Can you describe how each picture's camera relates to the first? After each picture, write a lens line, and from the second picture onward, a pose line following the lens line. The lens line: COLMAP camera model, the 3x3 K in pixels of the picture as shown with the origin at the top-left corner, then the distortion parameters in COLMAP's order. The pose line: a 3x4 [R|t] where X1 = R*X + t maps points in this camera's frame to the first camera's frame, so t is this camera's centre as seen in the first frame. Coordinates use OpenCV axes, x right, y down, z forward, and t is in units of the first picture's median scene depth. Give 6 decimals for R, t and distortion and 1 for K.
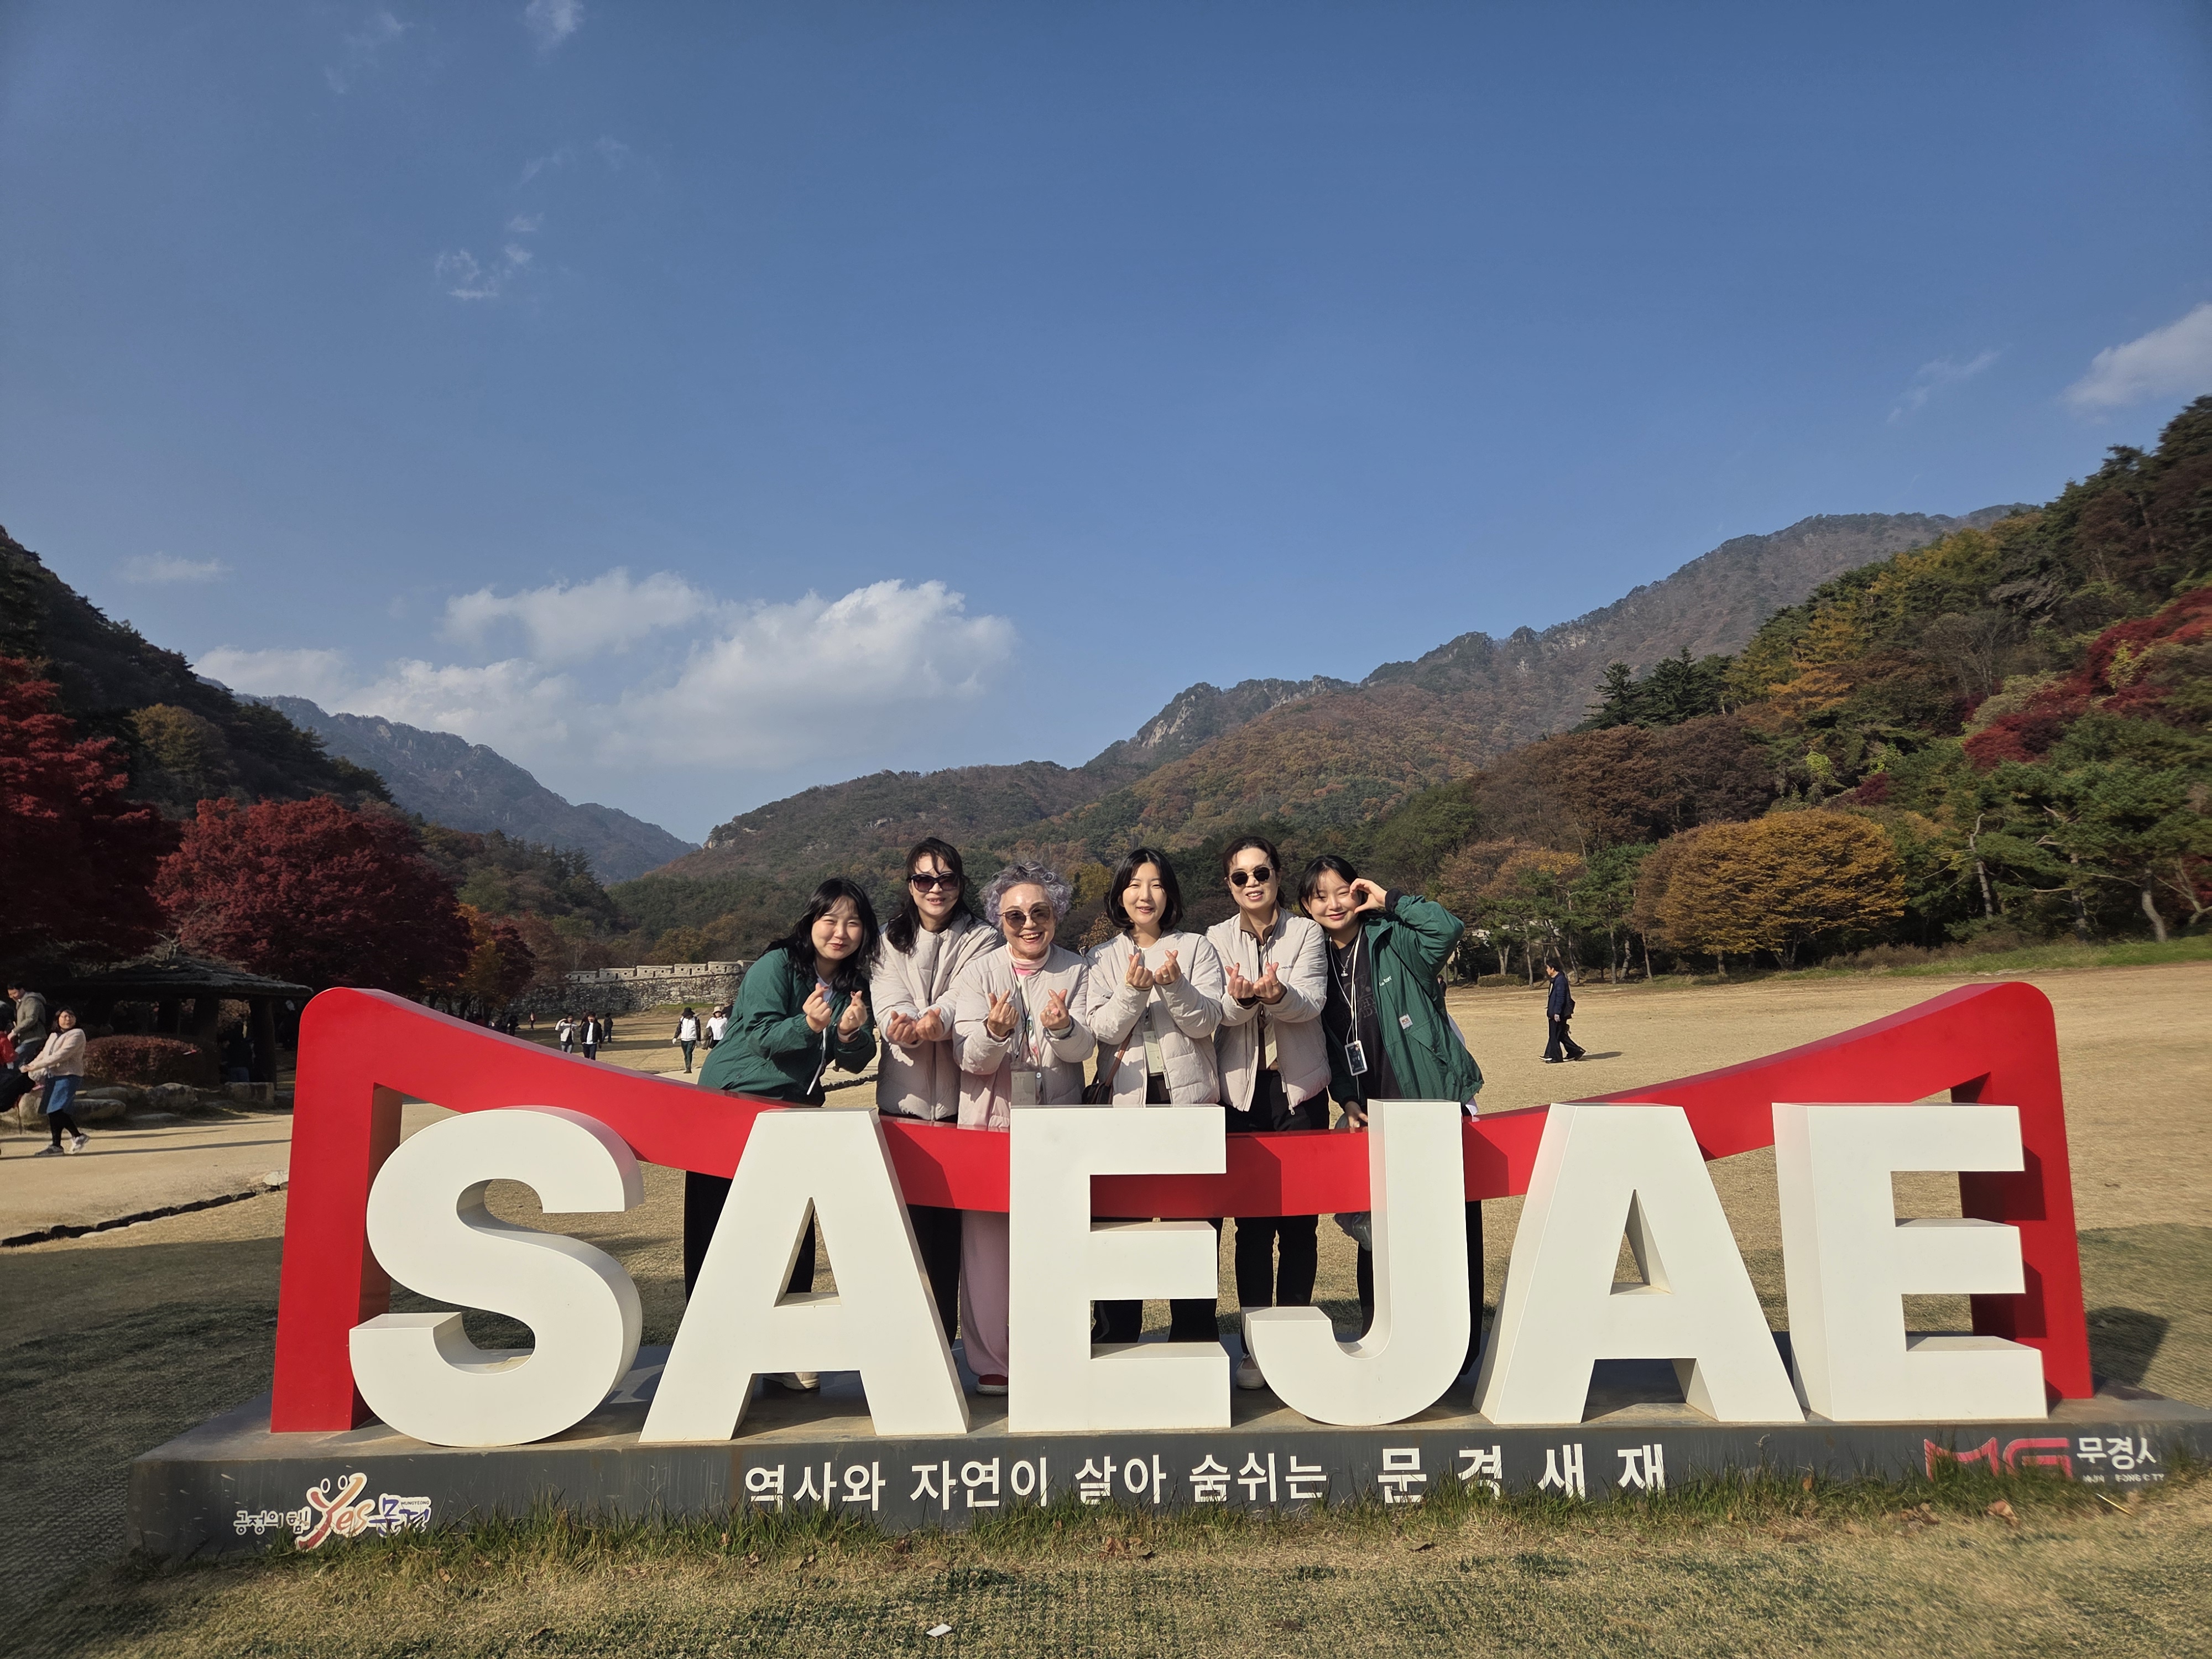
lens RADIAL K [[1473.4, 0, 1100.1], [0, 1473.4, 814.8], [0, 0, 1]] dist [0.085190, -0.070506]
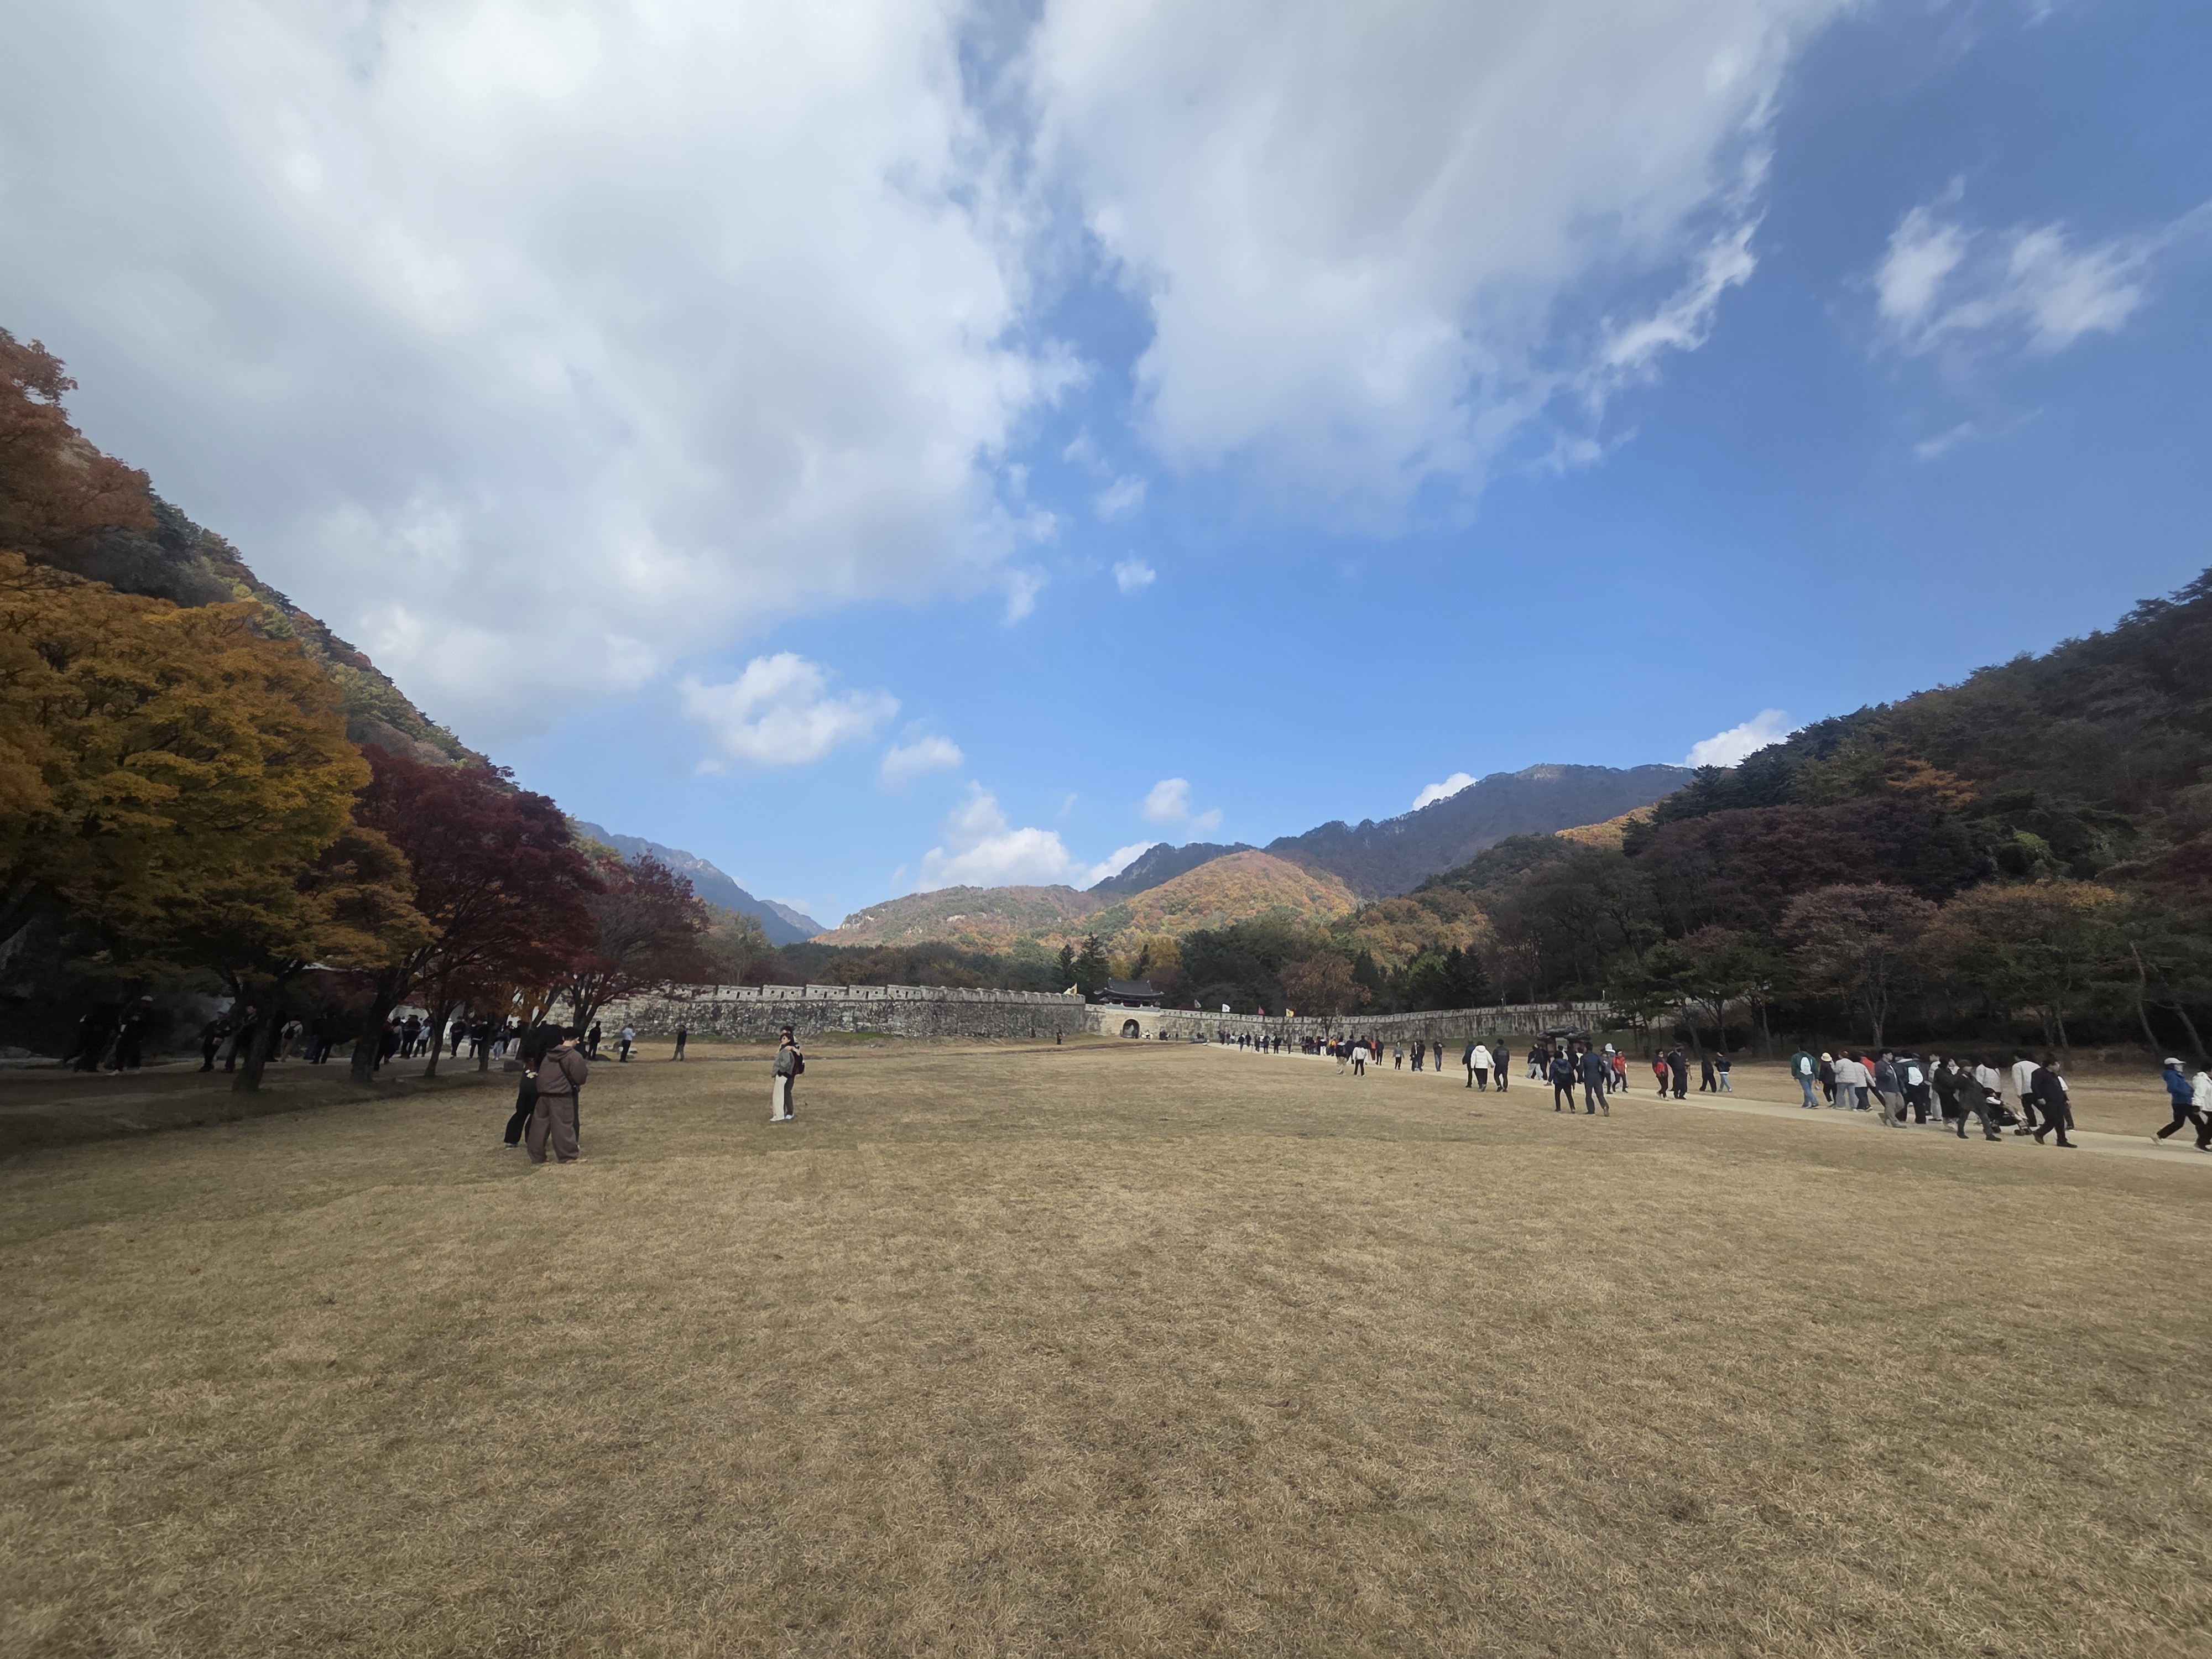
lens RADIAL K [[913.1, 0, 1114.7], [0, 913.1, 825.1], [0, 0, 1]] dist [0.000233, -0.000062]
pose [[0.997996, 0.057438, 0.026538, -0.135577], [-0.054133, 0.992251, -0.111841, 0.052945], [-0.032756, 0.110180, 0.993372, 0.406729]]
